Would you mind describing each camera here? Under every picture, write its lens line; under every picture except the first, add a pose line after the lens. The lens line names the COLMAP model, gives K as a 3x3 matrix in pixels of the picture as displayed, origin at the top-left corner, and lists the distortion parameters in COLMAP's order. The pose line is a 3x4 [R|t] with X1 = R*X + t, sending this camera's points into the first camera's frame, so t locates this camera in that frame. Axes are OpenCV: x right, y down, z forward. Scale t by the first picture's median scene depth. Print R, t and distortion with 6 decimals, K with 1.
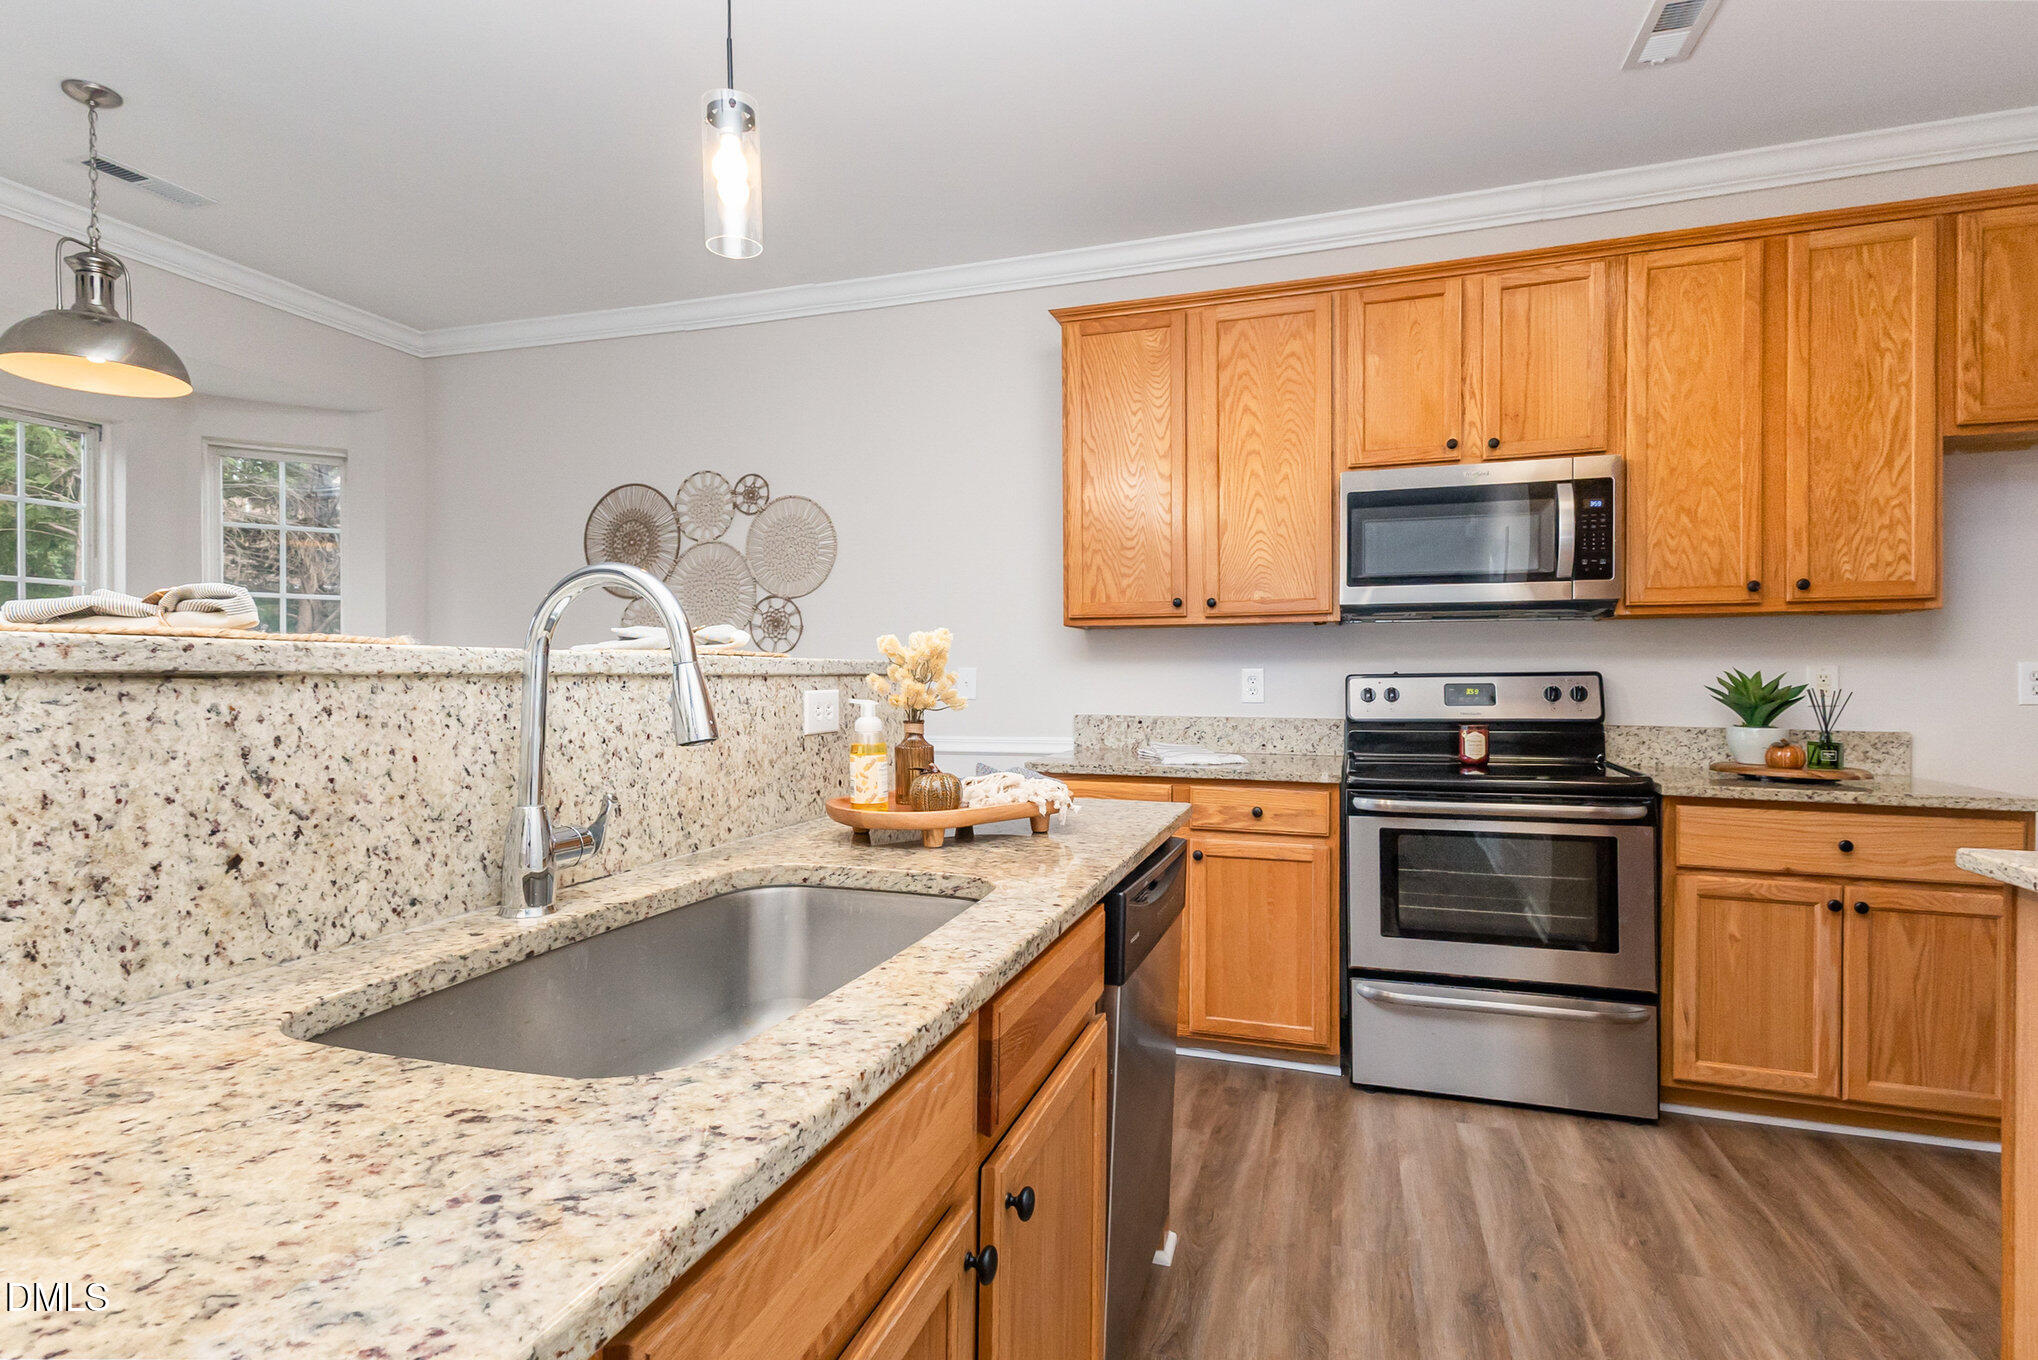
lens RADIAL K [[1023.9, 0, 1019.0], [0, 1023.9, 680.0], [0, 0, 1]] dist [0.014637, -0.002313]
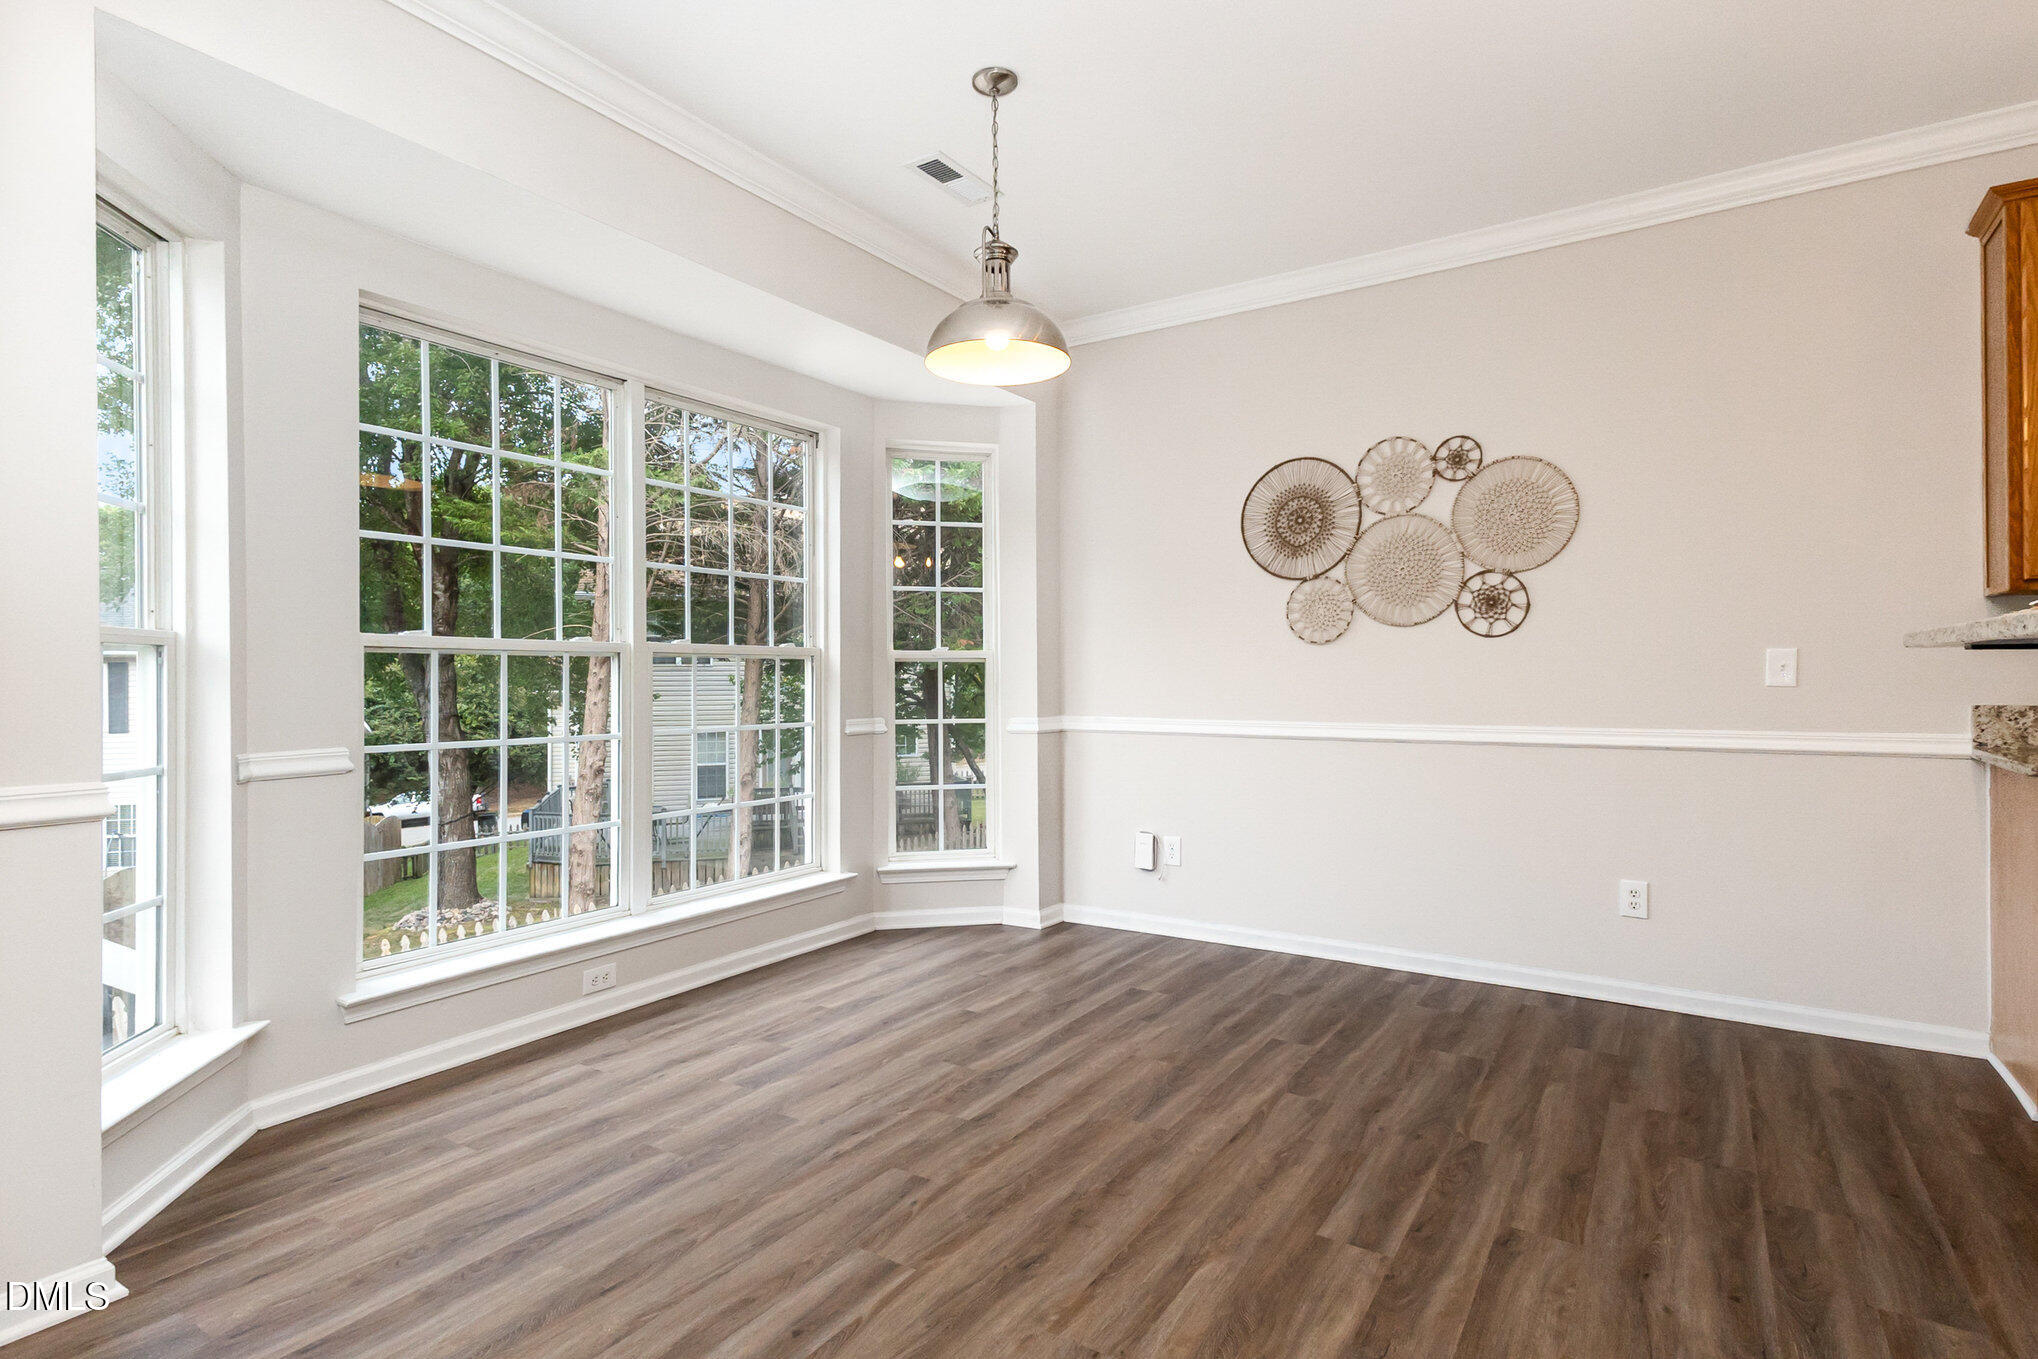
lens RADIAL K [[1023.9, 0, 1019.0], [0, 1023.9, 679.5], [0, 0, 1]] dist [0.014637, -0.002313]
pose [[0.963797, -0.006072, -0.266568, -0.392968], [0.008356, 0.999937, 0.007435, 0.001997], [0.266506, -0.009394, 0.963787, 0.031785]]
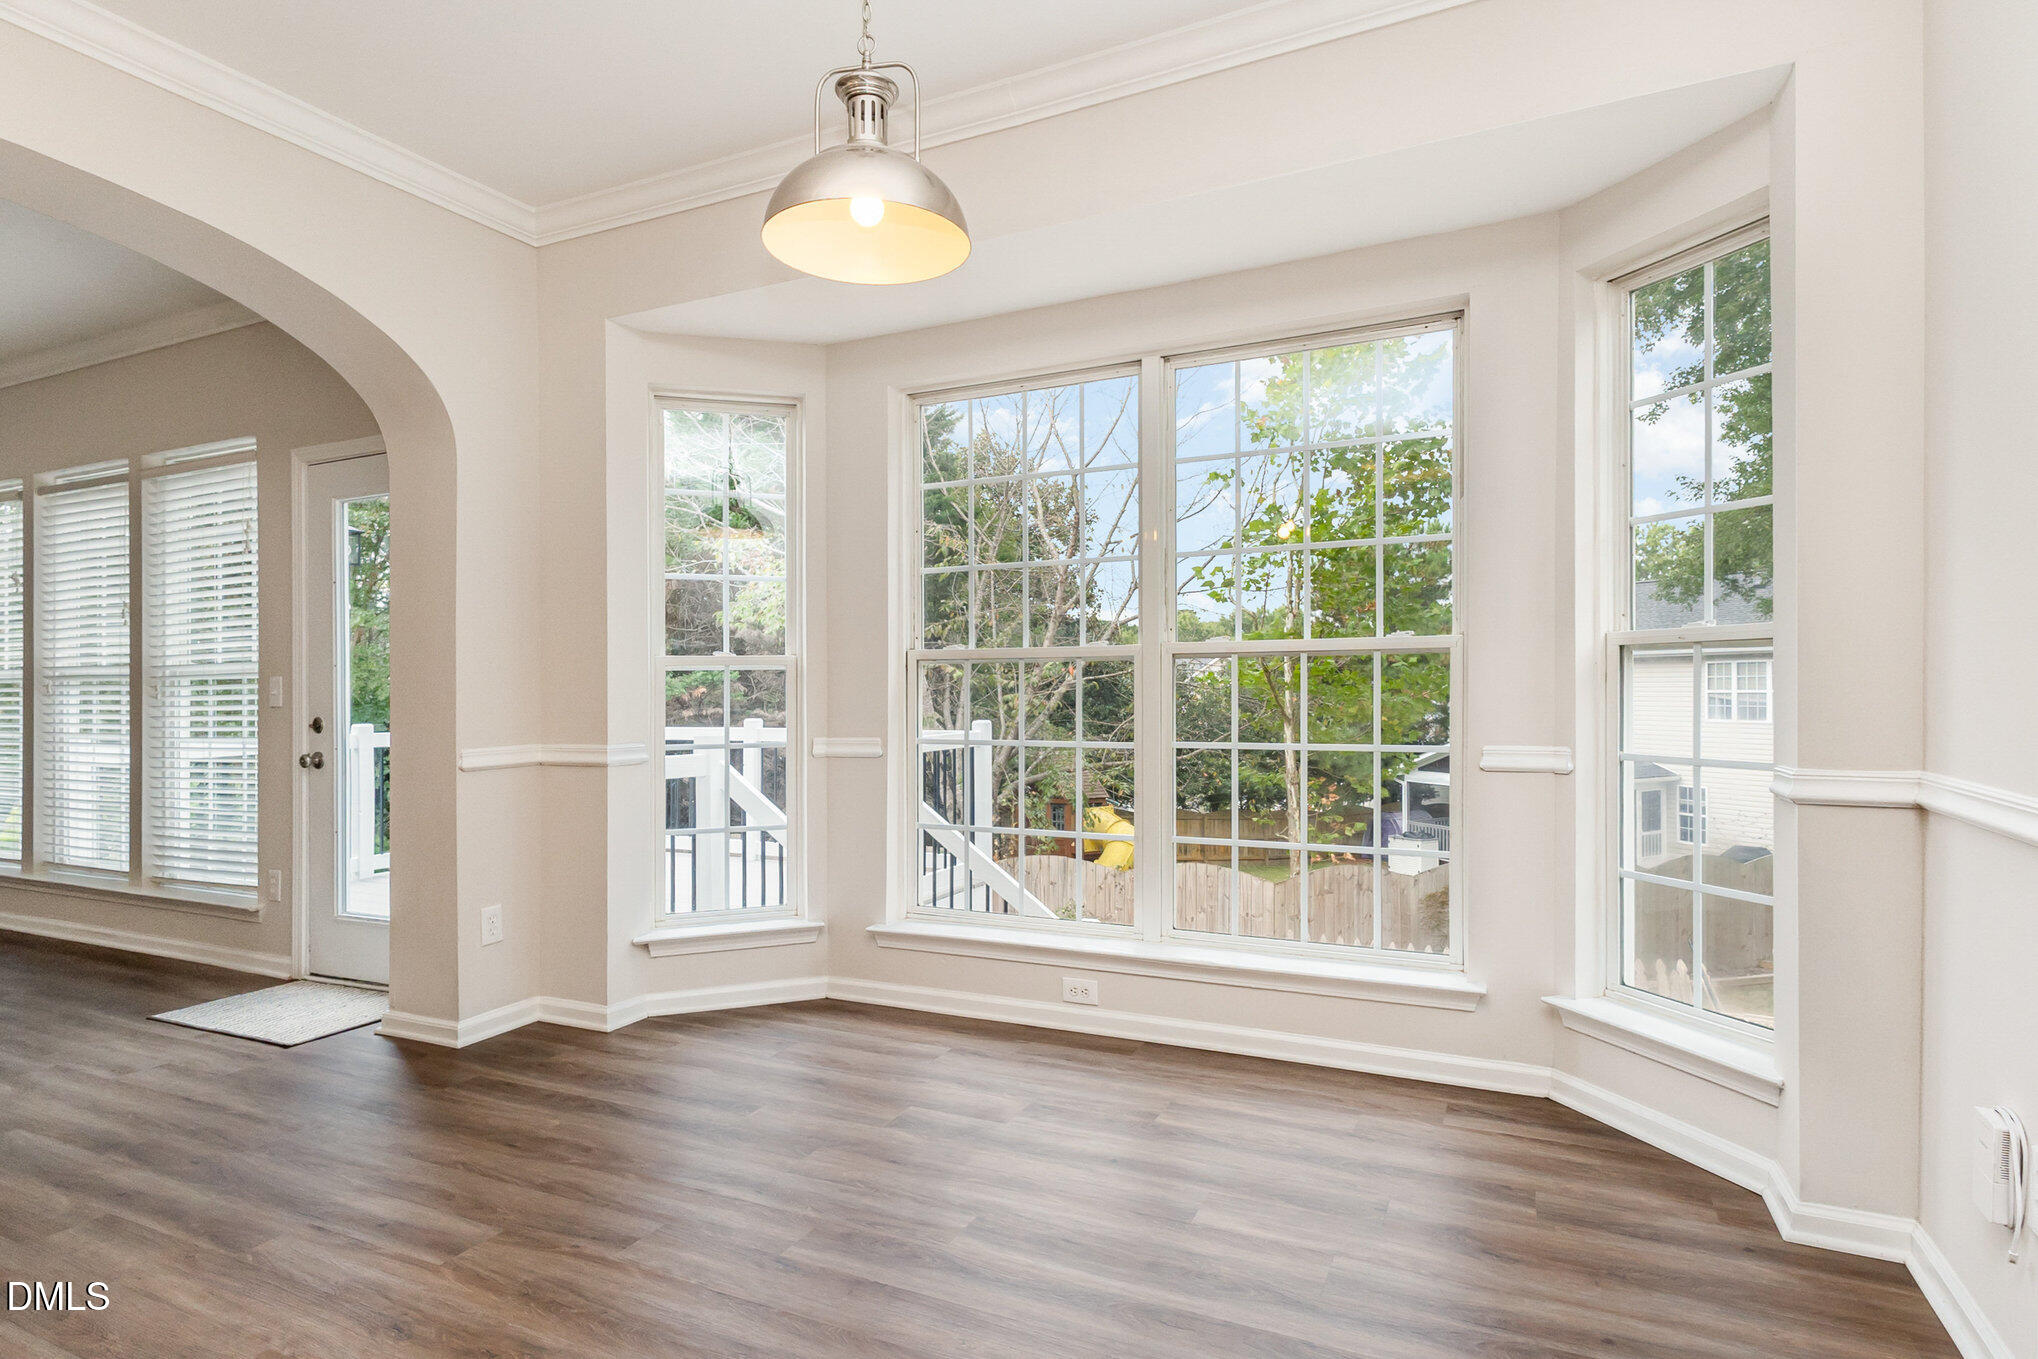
lens RADIAL K [[1068.7, 0, 1019.0], [0, 1068.7, 679.5], [0, 0, 1]] dist [0.000127, -0.000063]
pose [[-0.128784, -0.003430, -0.991667, -0.107167], [0.012474, 0.999909, -0.005078, 0.006454], [0.991594, -0.013024, -0.128730, 0.795004]]
